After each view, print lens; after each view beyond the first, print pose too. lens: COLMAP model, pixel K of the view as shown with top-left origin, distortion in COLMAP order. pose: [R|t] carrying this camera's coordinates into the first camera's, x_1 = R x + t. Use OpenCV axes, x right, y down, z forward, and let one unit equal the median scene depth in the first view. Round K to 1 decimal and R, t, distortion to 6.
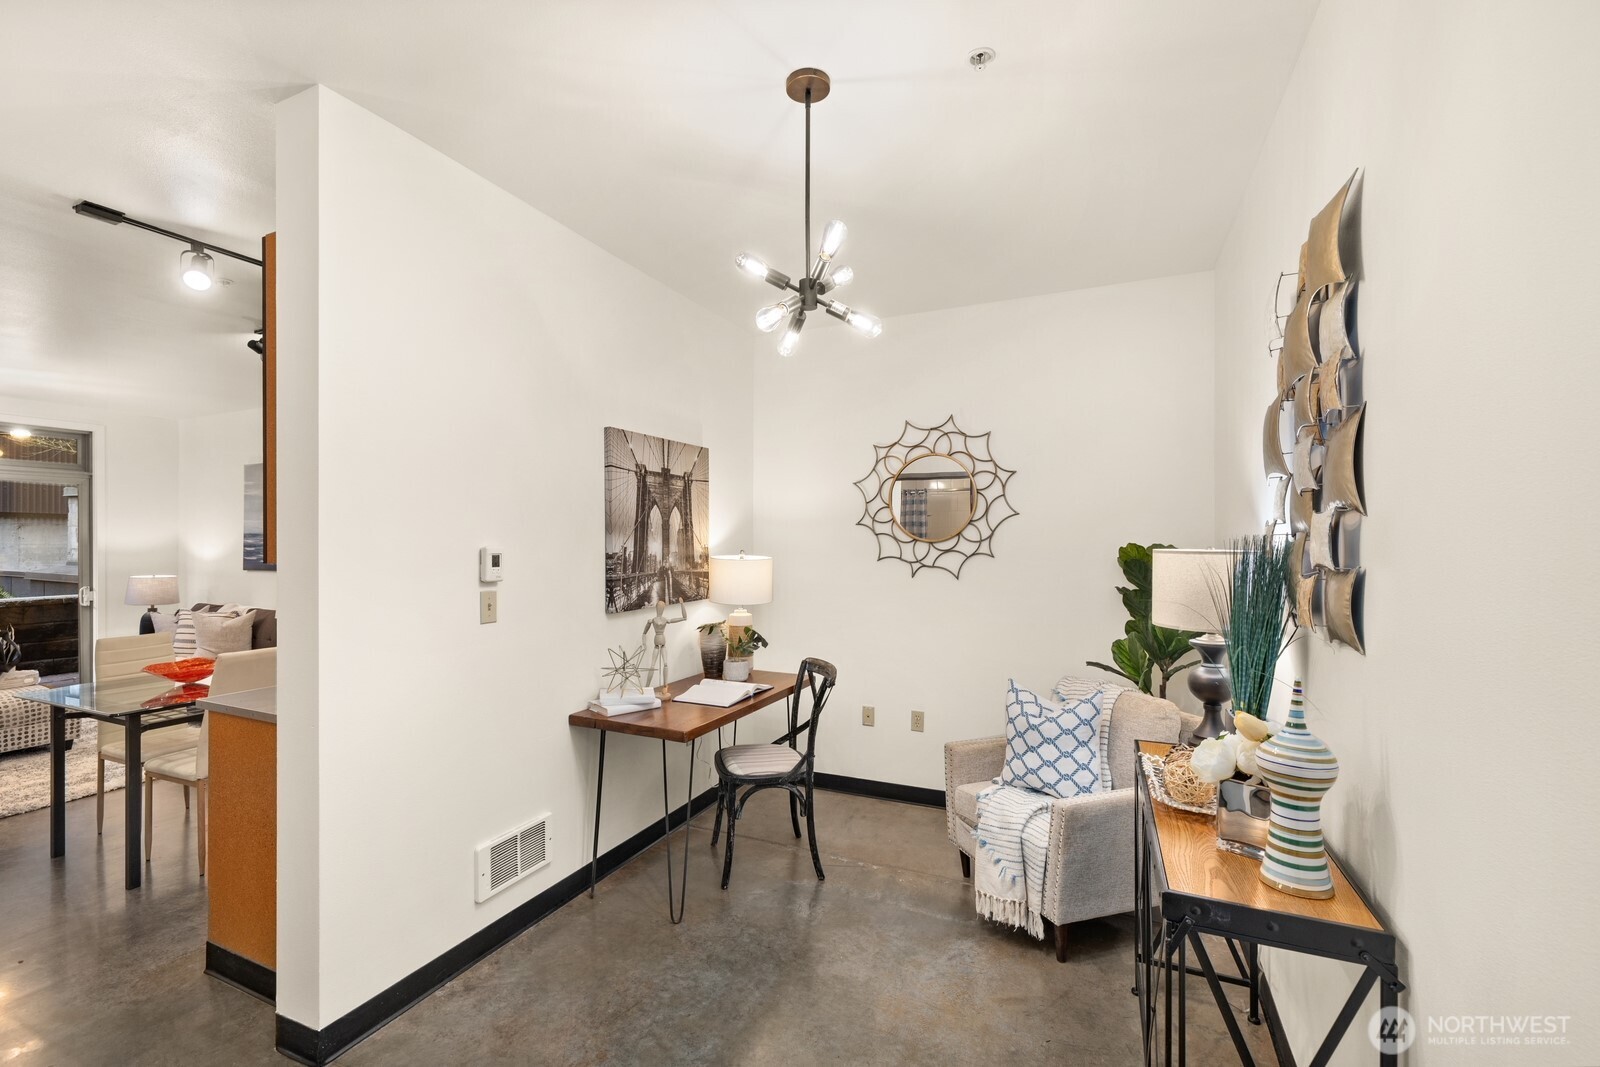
lens RADIAL K [[675.0, 0, 756.2], [0, 675.0, 530.0], [0, 0, 1]] dist [-0.012965, 0.002887]
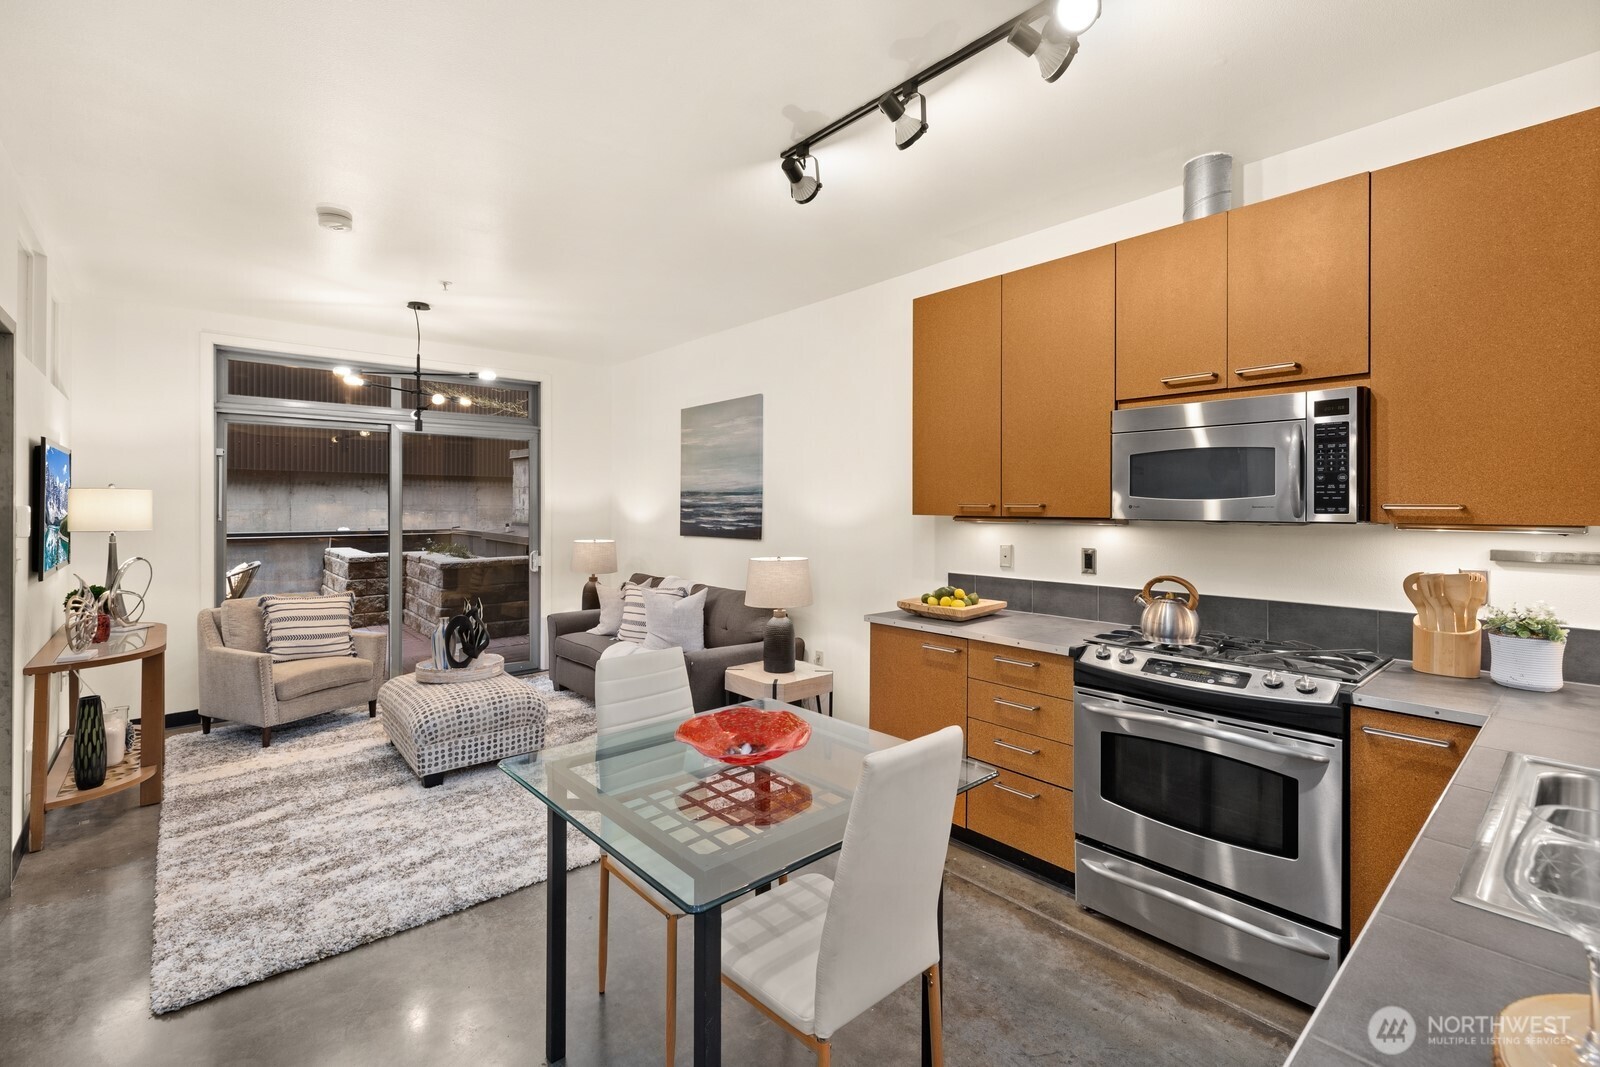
lens RADIAL K [[675.0, 0, 761.9], [0, 675.0, 499.4], [0, 0, 1]] dist [-0.012965, 0.002887]
pose [[0.909320, 0.001798, -0.416093, -0.338753], [-0.000968, 0.999997, 0.002206, 0.012672], [0.416096, -0.001603, 0.909319, 0.290403]]
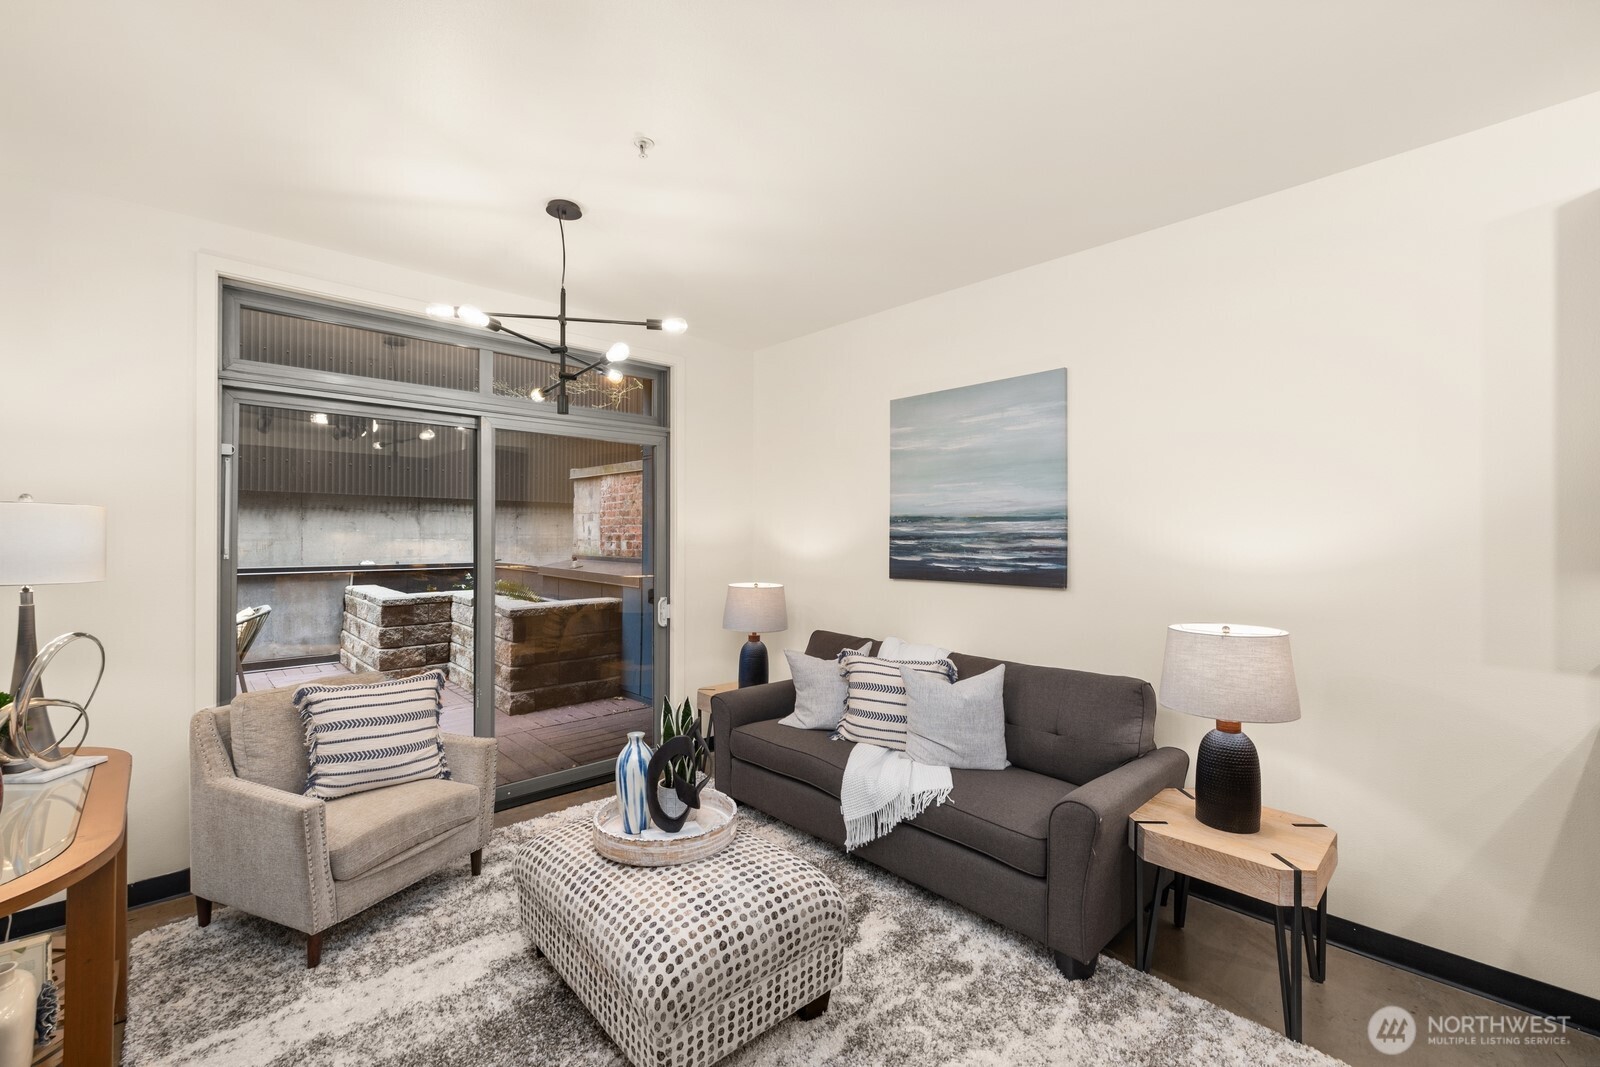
lens RADIAL K [[675.0, 0, 782.2], [0, 675.0, 525.0], [0, 0, 1]] dist [-0.012965, 0.002887]
pose [[0.920326, 0.001840, -0.391147, -0.656372], [-0.003226, 0.999991, -0.002888, 0.014809], [0.391138, 0.003920, 0.920324, 0.438216]]
